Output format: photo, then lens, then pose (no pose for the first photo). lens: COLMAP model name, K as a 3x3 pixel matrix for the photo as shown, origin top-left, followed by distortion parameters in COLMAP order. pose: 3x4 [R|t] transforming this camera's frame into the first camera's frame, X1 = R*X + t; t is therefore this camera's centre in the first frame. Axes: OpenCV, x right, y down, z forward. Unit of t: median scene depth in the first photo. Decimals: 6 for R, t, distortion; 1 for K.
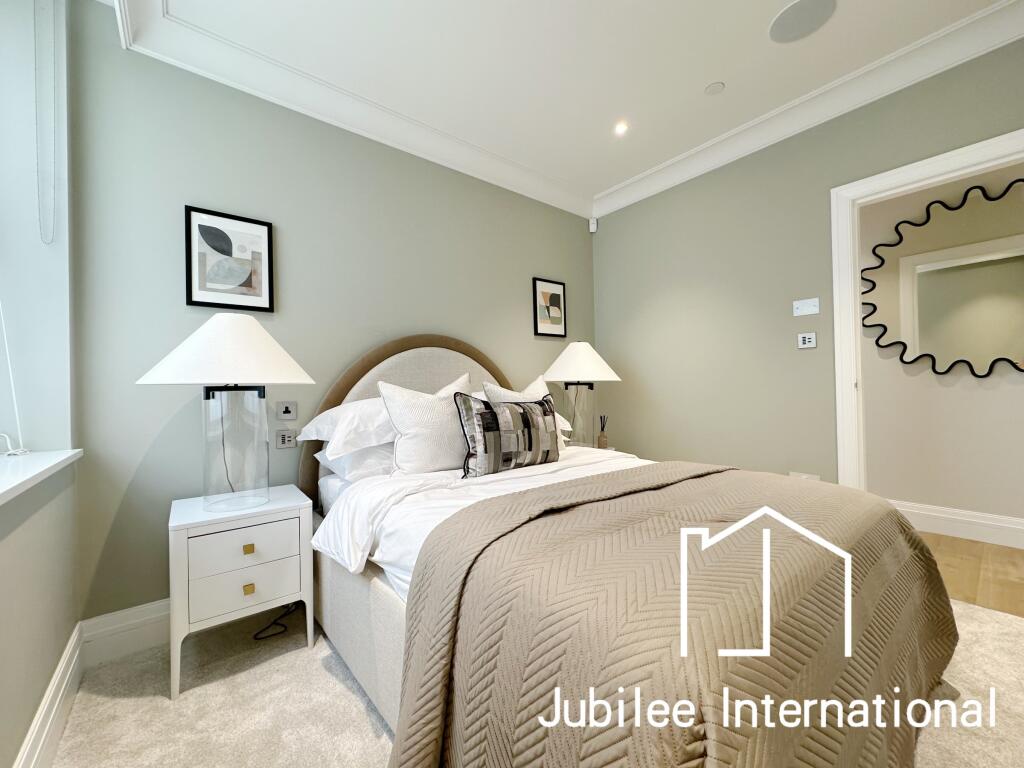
lens RADIAL K [[406.8, 0, 511.5], [0, 406.8, 384.4], [0, 0, 1]] dist [-0.002167, -0.000141]
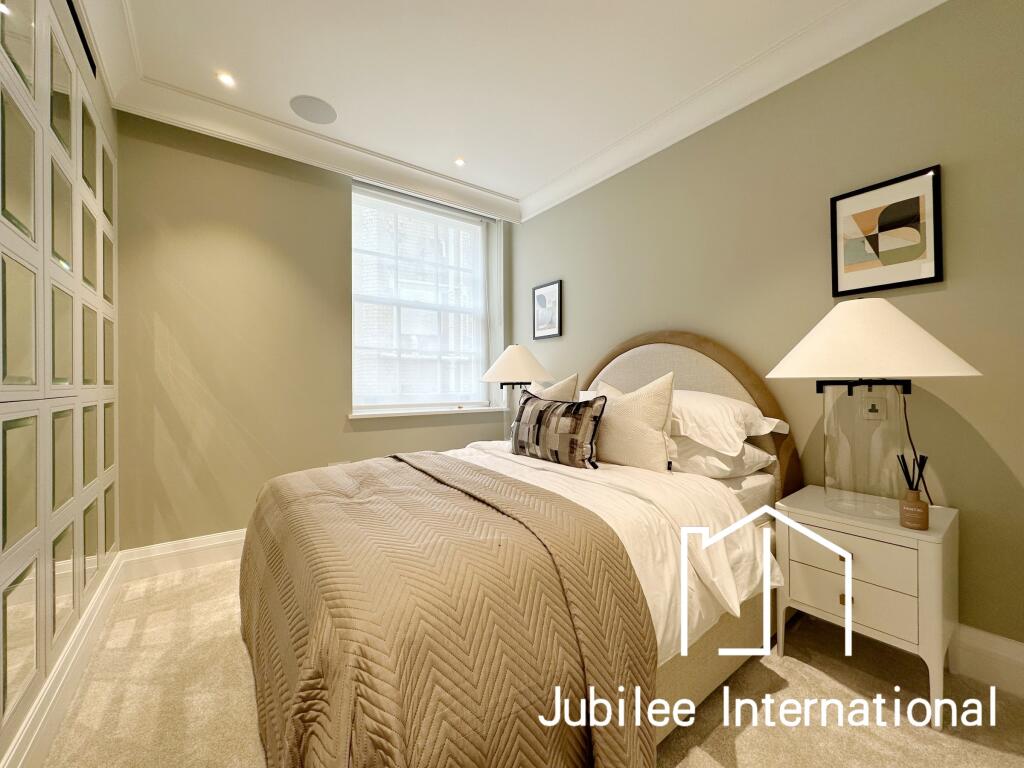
lens RADIAL K [[406.8, 0, 511.6], [0, 406.8, 384.1], [0, 0, 1]] dist [-0.002167, -0.000141]
pose [[-0.033624, 0.014193, -0.999334, 0.862588], [0.006381, 0.999882, 0.013986, -0.011800], [0.999414, -0.005907, -0.033711, 0.738255]]
